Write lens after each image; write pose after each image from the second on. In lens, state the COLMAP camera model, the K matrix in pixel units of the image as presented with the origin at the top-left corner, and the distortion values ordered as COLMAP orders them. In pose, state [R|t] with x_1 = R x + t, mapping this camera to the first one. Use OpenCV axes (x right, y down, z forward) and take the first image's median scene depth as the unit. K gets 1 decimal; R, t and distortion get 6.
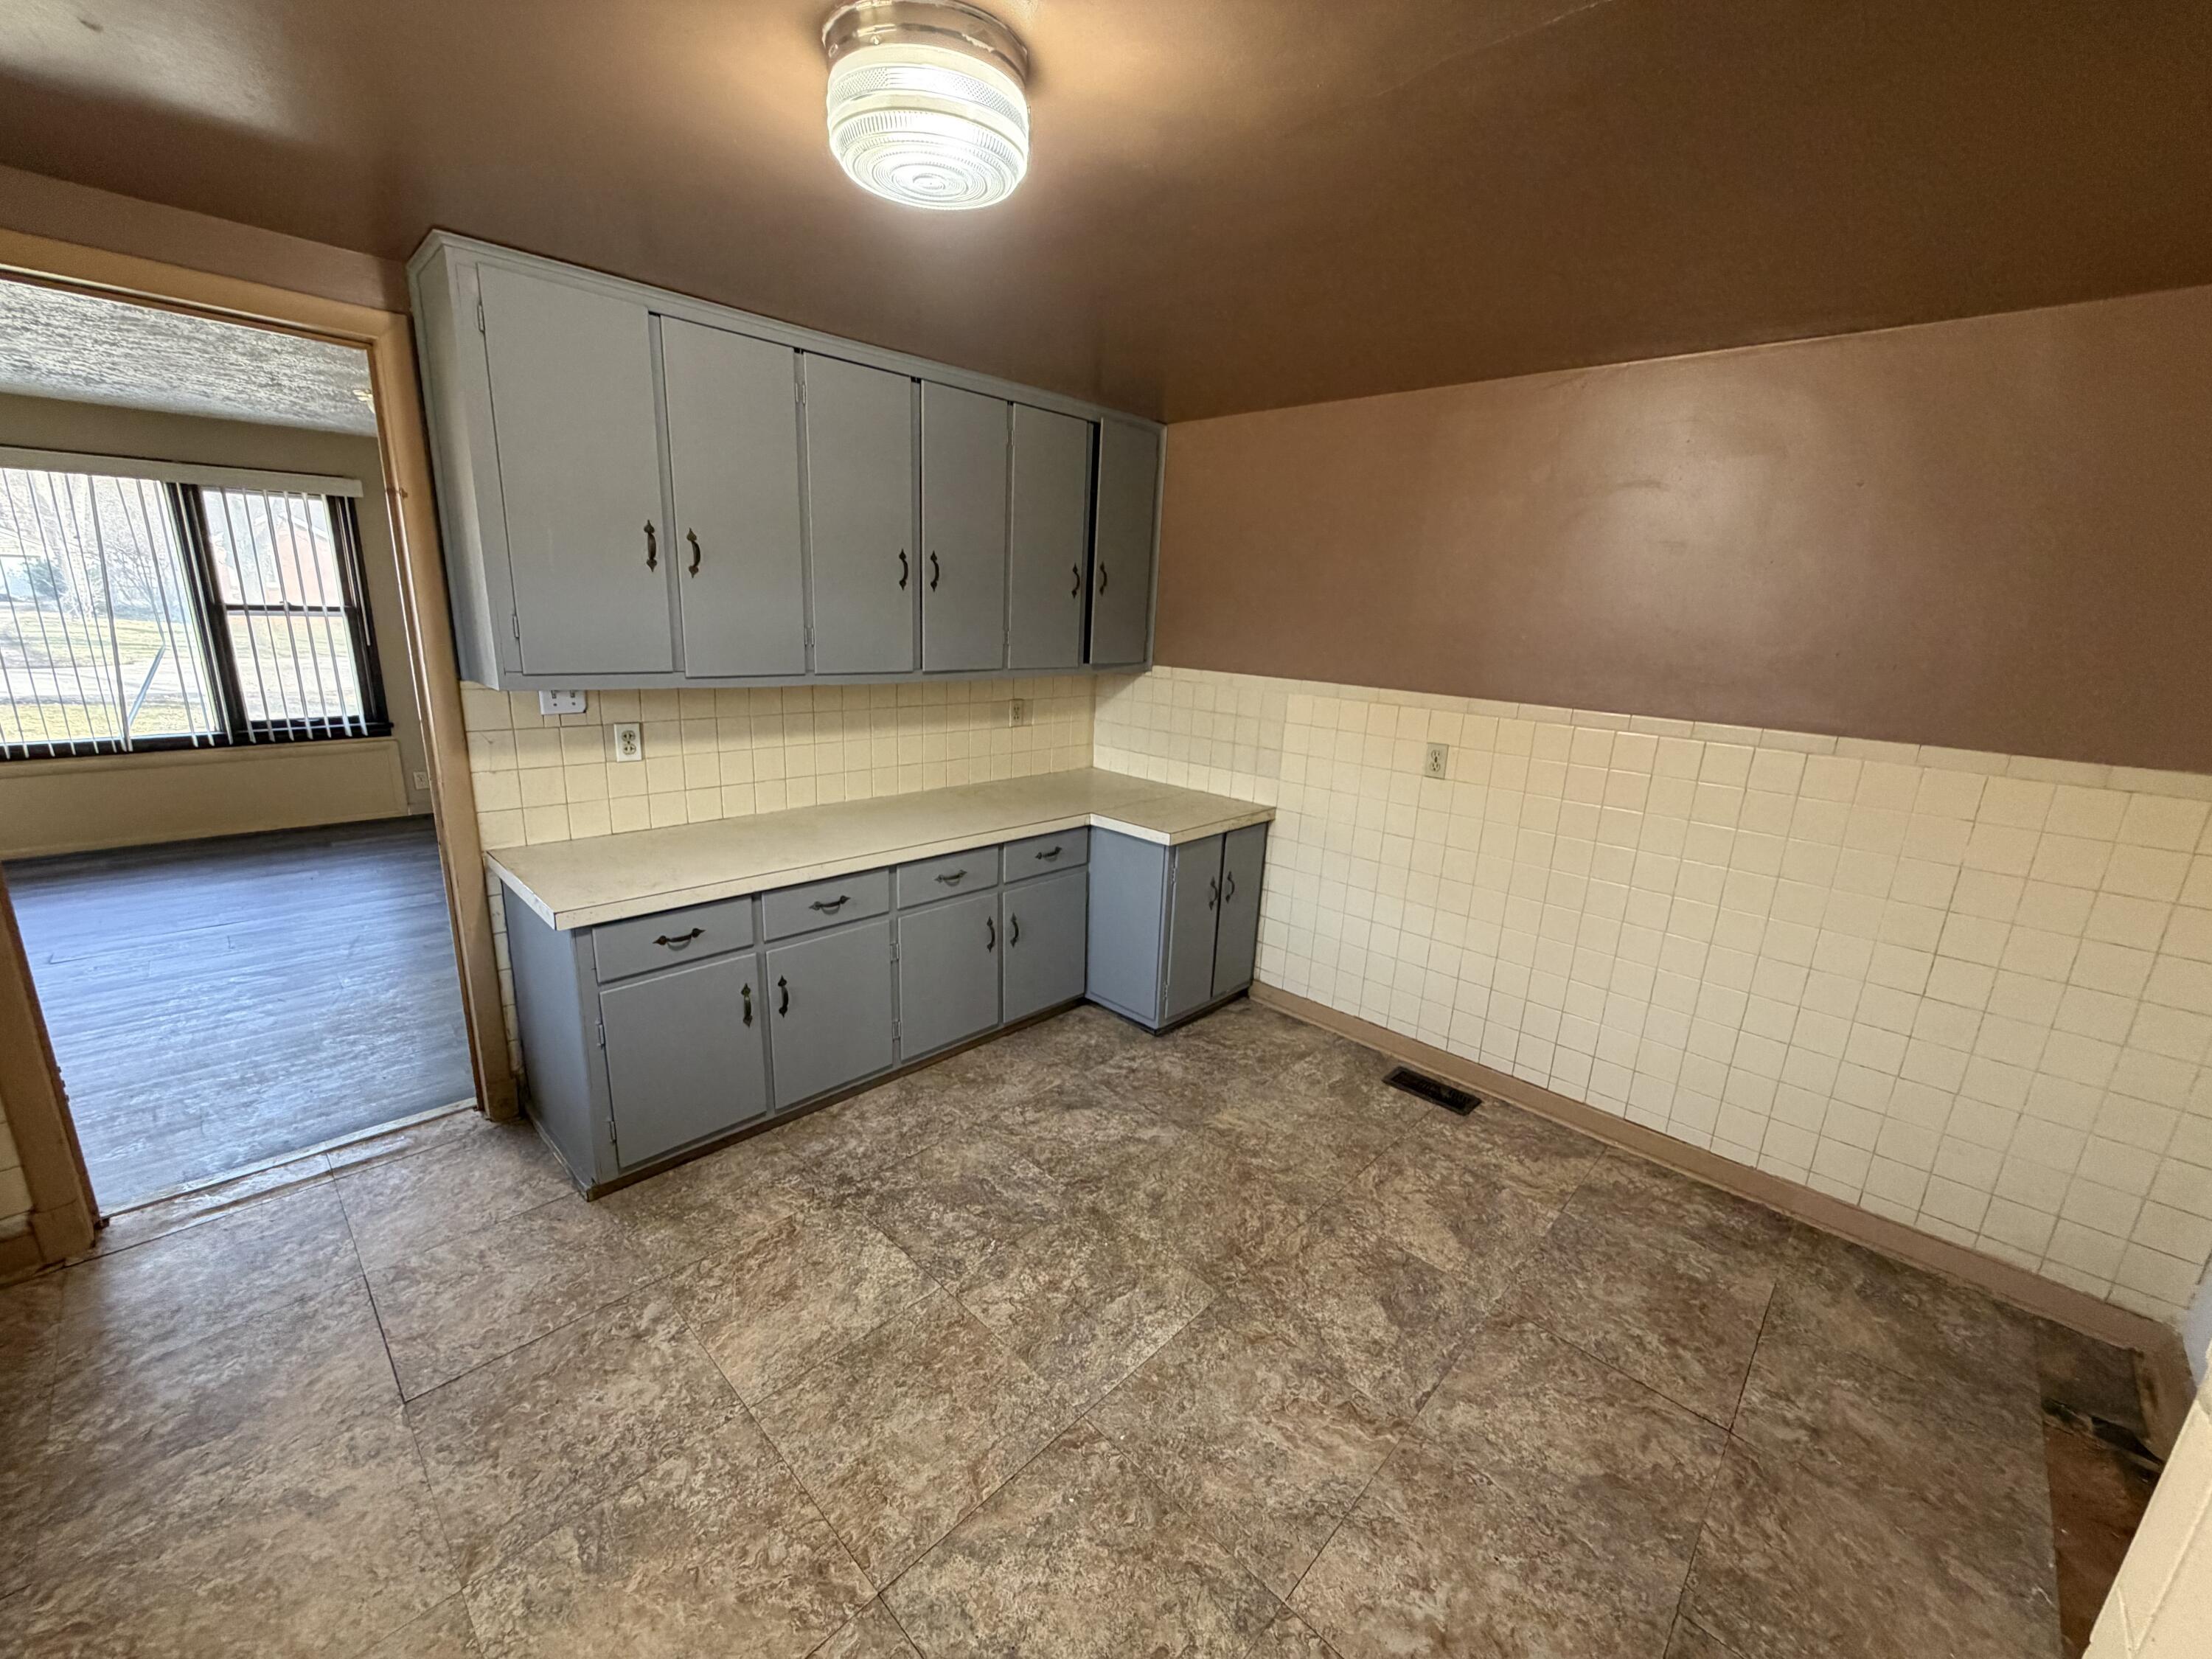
lens RADIAL K [[883.4, 0, 1101.6], [0, 883.4, 834.0], [0, 0, 1]] dist [0.002879, -0.003227]
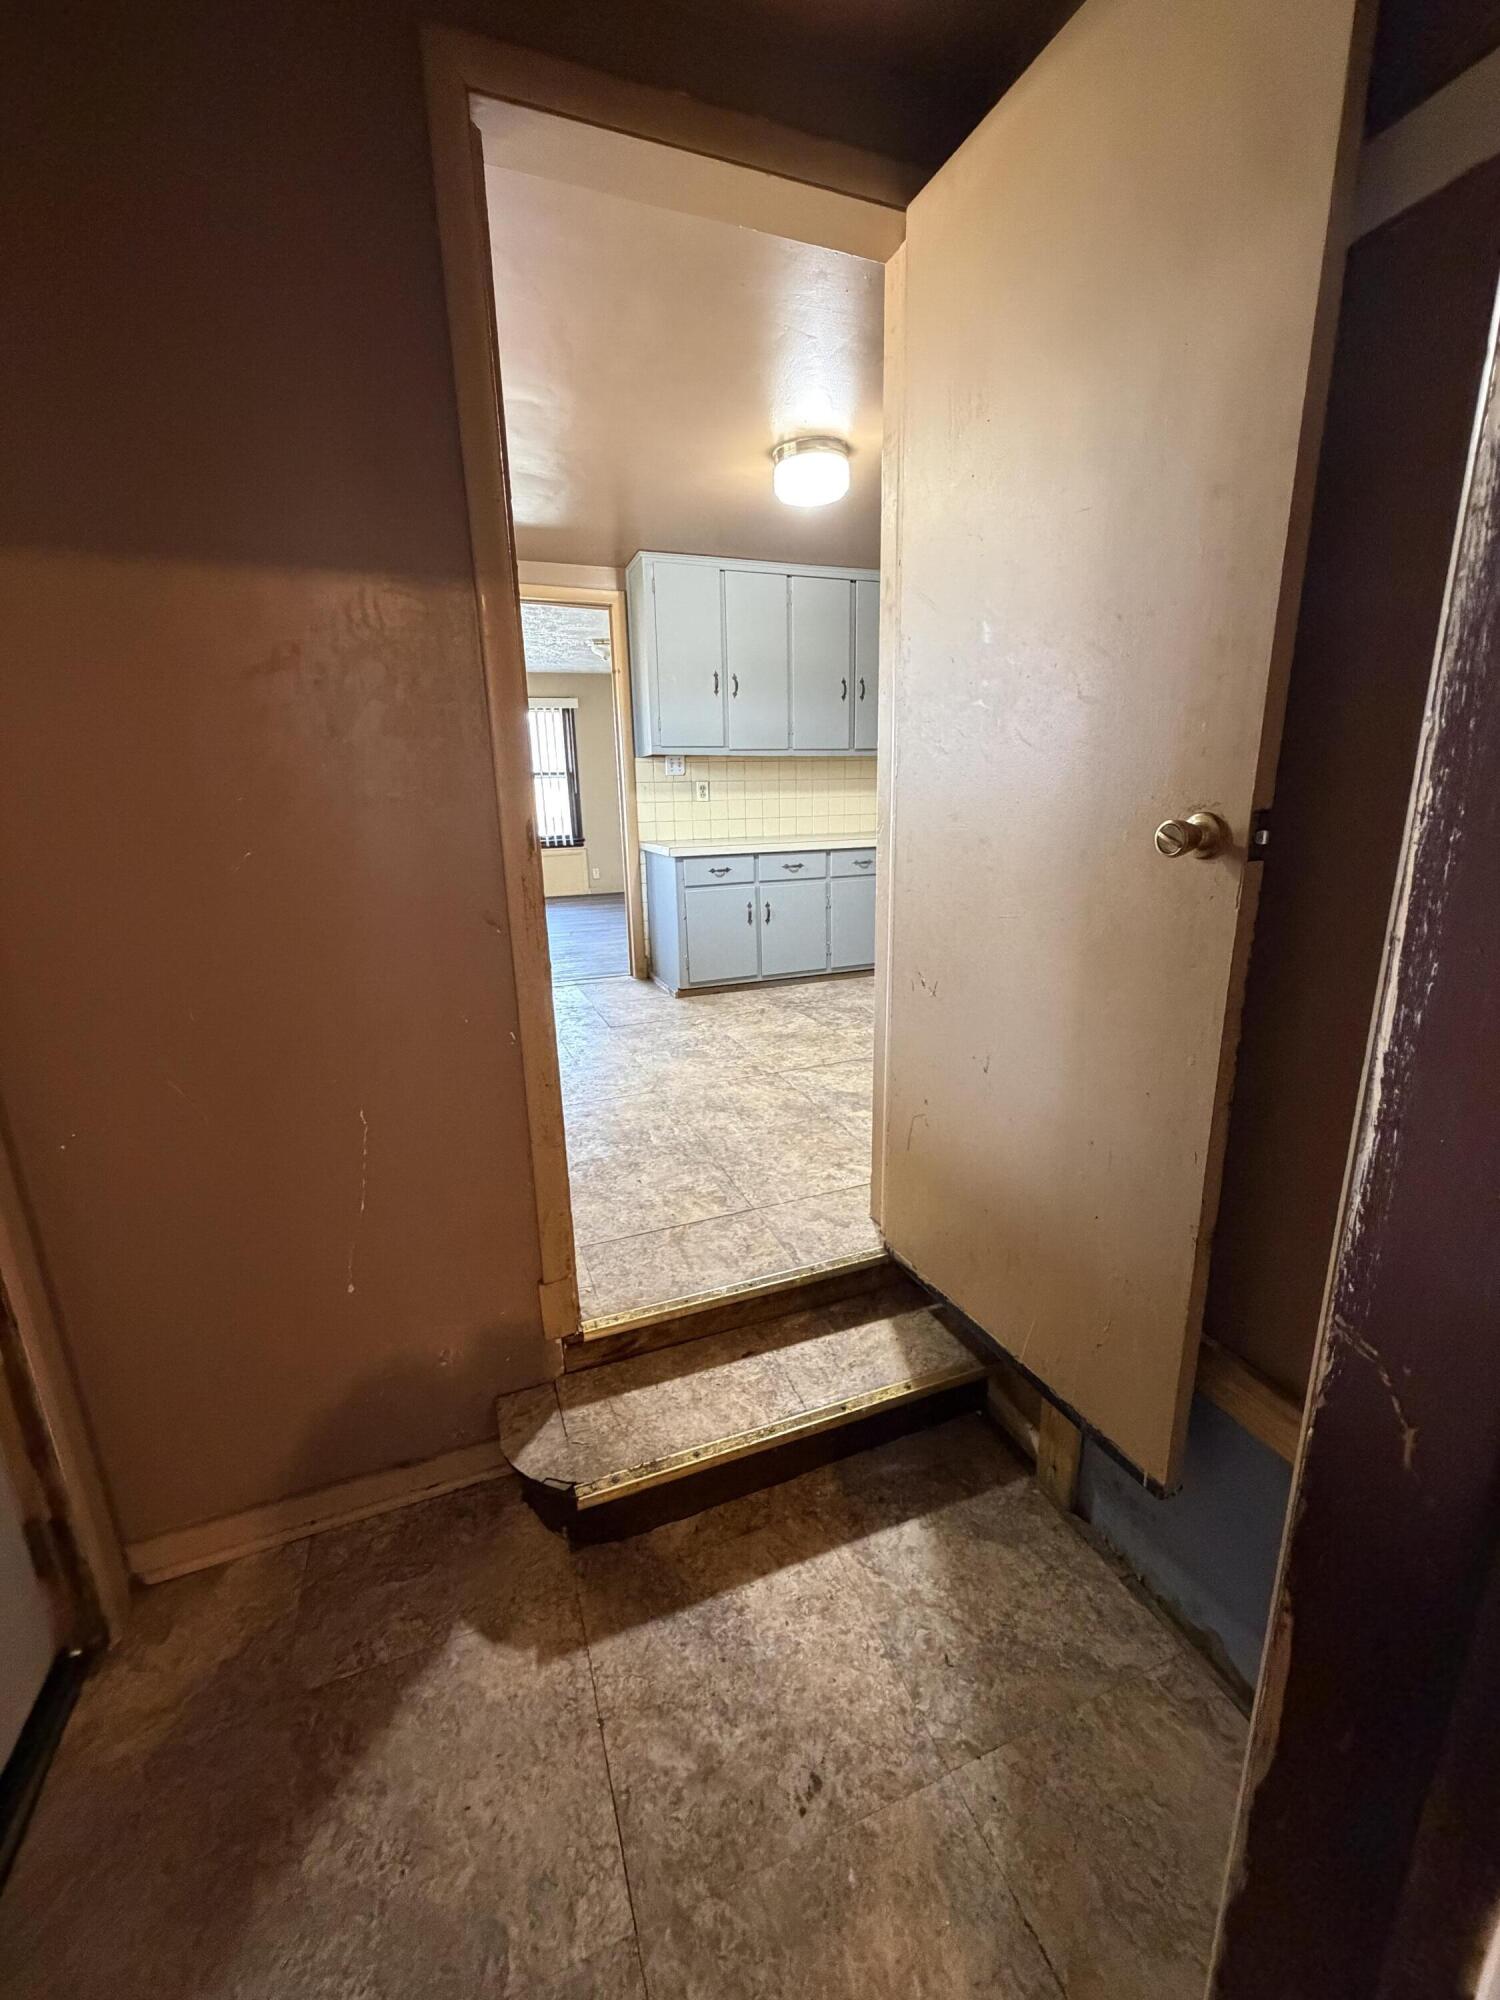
lens RADIAL K [[798.8, 0, 750.0], [0, 798.8, 1000.0], [0, 0, 1]] dist [0.002879, -0.003227]
pose [[0.906346, 0.039987, -0.420641, 0.423419], [-0.043955, 0.999033, 0.000261, 0.460436], [0.420245, 0.018253, 0.907227, -0.727545]]
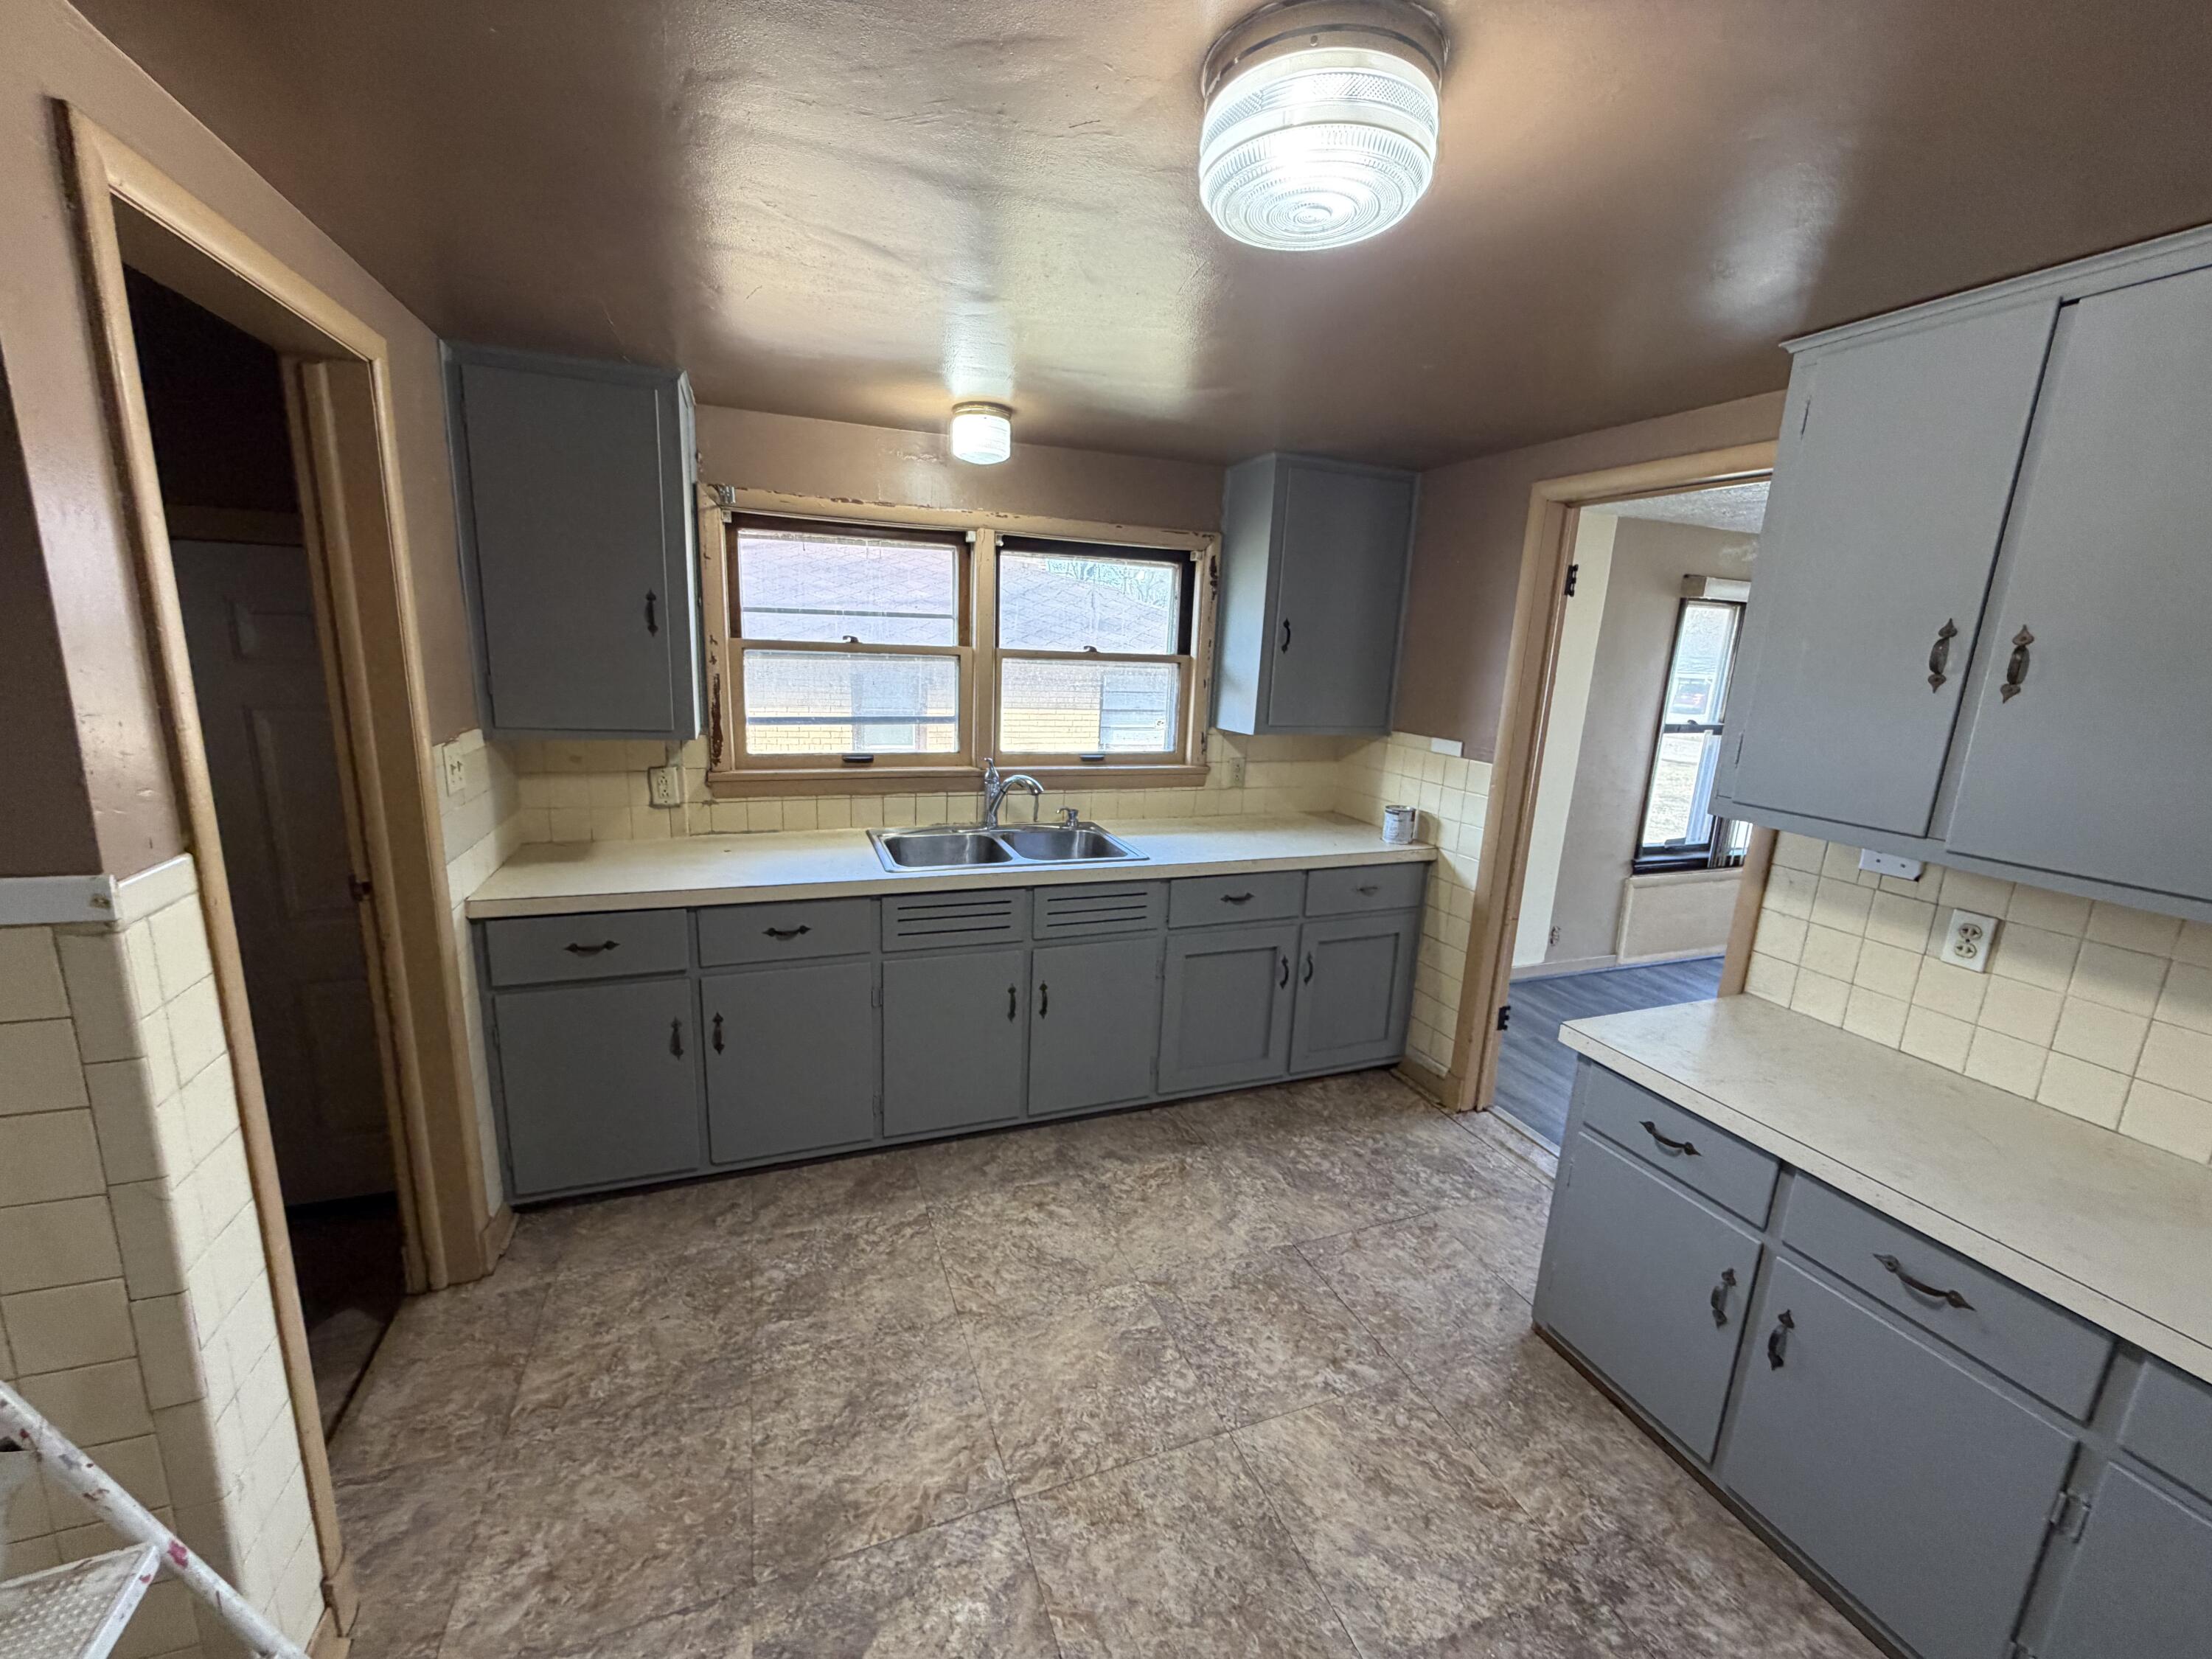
lens RADIAL K [[879.5, 0, 1098.3], [0, 879.5, 832.1], [0, 0, 1]] dist [0.001040, -0.000158]
pose [[-0.424950, 0.129692, -0.895878, 0.447275], [-0.289796, 0.918106, 0.270371, -0.219610], [0.857576, 0.374516, -0.352565, 0.820161]]
